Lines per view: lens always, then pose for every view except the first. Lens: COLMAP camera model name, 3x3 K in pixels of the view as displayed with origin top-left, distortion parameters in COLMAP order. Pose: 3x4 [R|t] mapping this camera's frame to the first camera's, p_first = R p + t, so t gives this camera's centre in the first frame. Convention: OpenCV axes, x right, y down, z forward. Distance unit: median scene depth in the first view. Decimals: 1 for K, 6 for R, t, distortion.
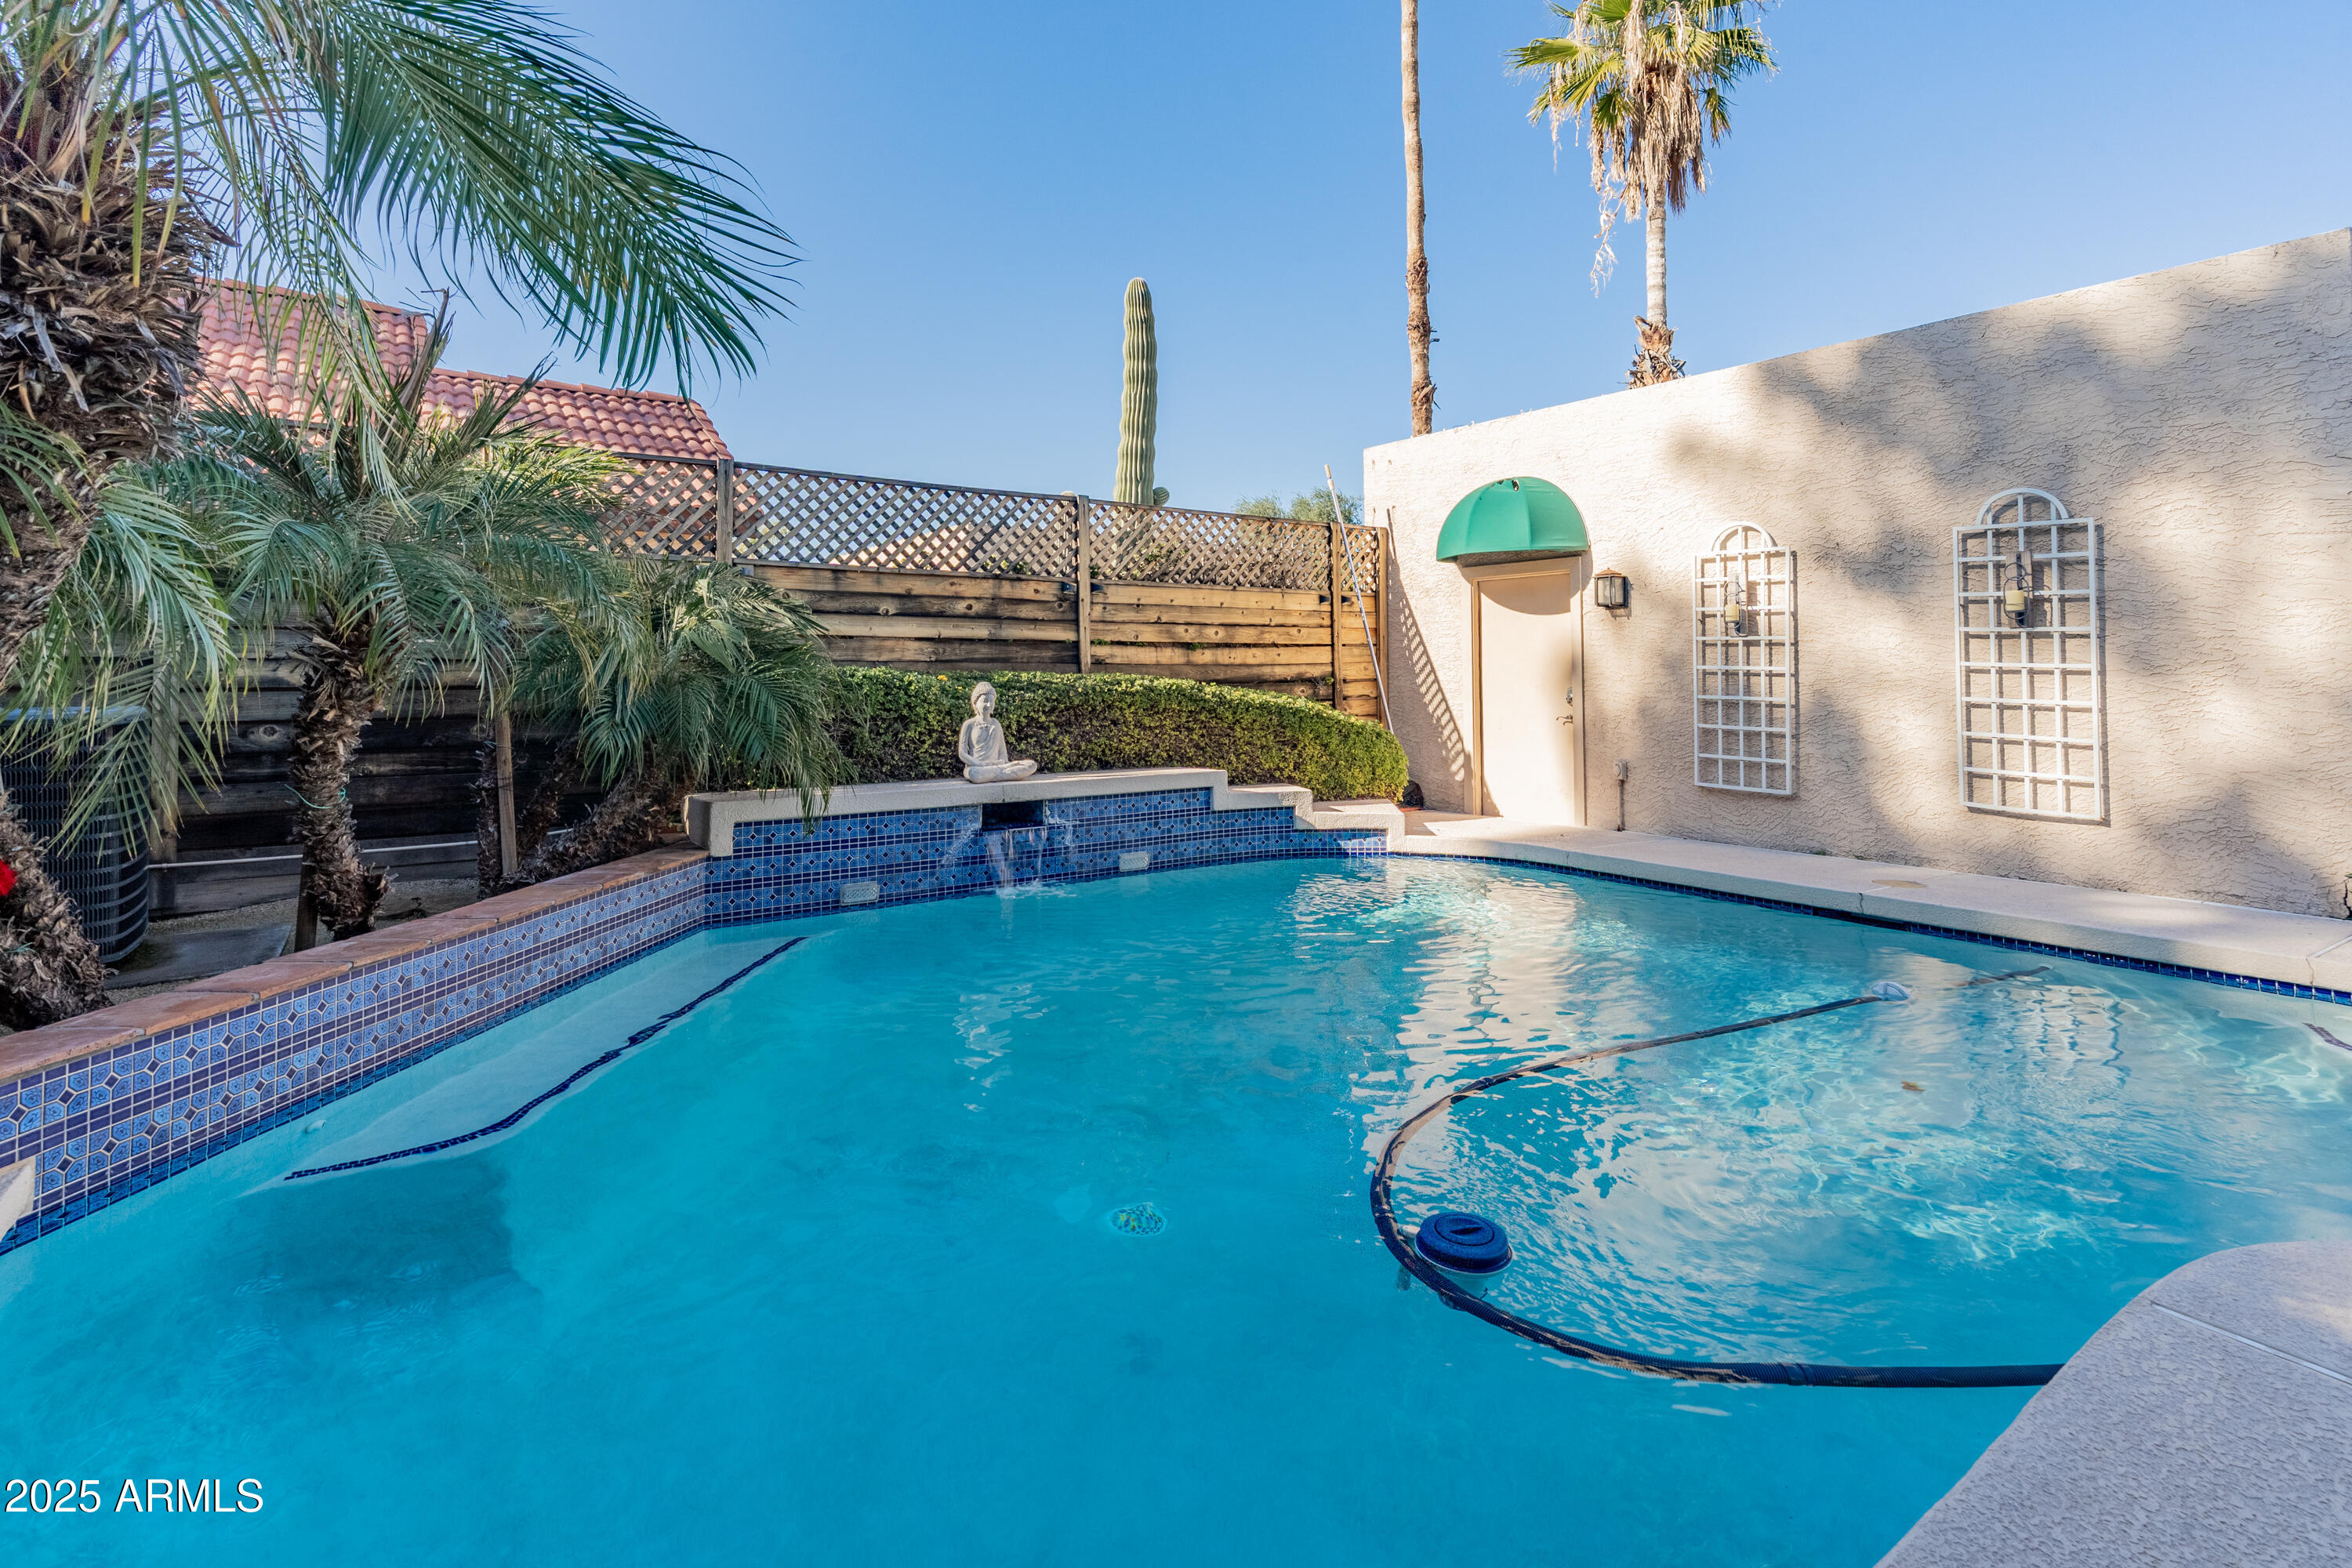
lens RADIAL K [[1108.5, 0, 1133.4], [0, 1108.5, 653.0], [0, 0, 1]] dist [-0.015971, 0.006436]
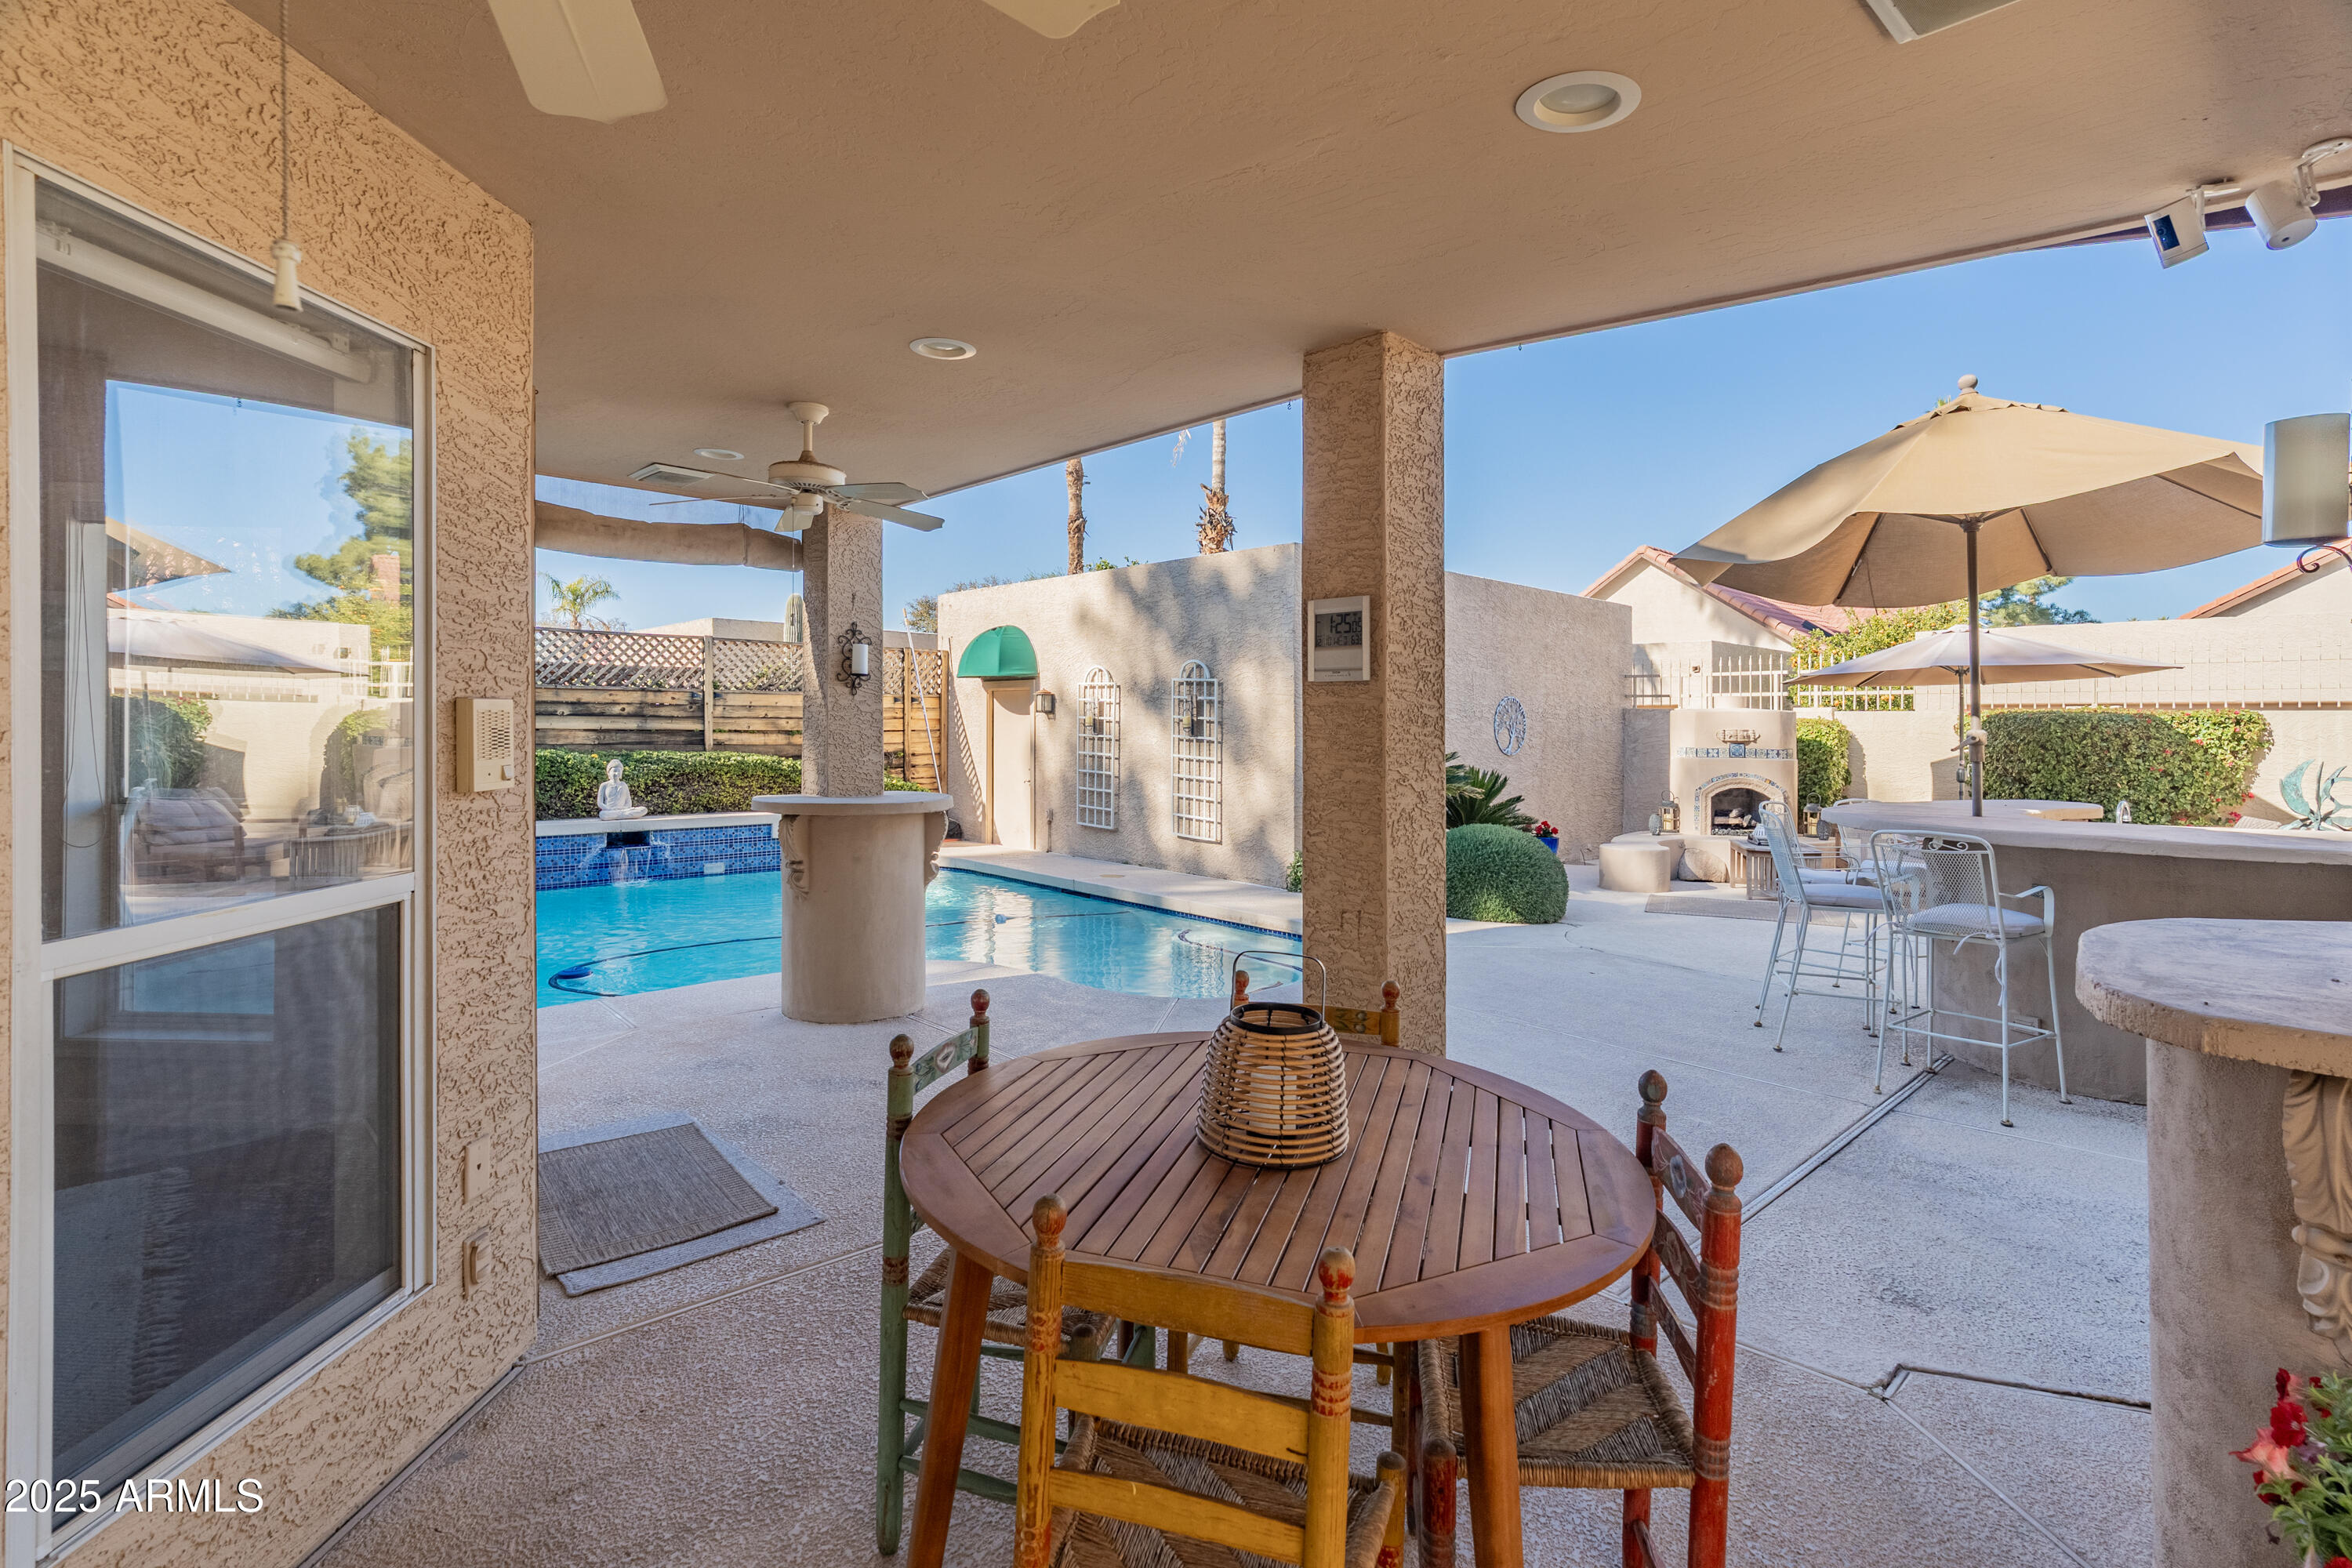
lens RADIAL K [[1108.5, 0, 1130.2], [0, 1108.5, 741.2], [0, 0, 1]] dist [-0.015971, 0.006436]
pose [[0.993629, 0.009553, 0.112295, 0.388829], [-0.013406, 0.999345, 0.033613, -0.058509], [-0.111901, -0.034904, 0.993106, -0.630901]]
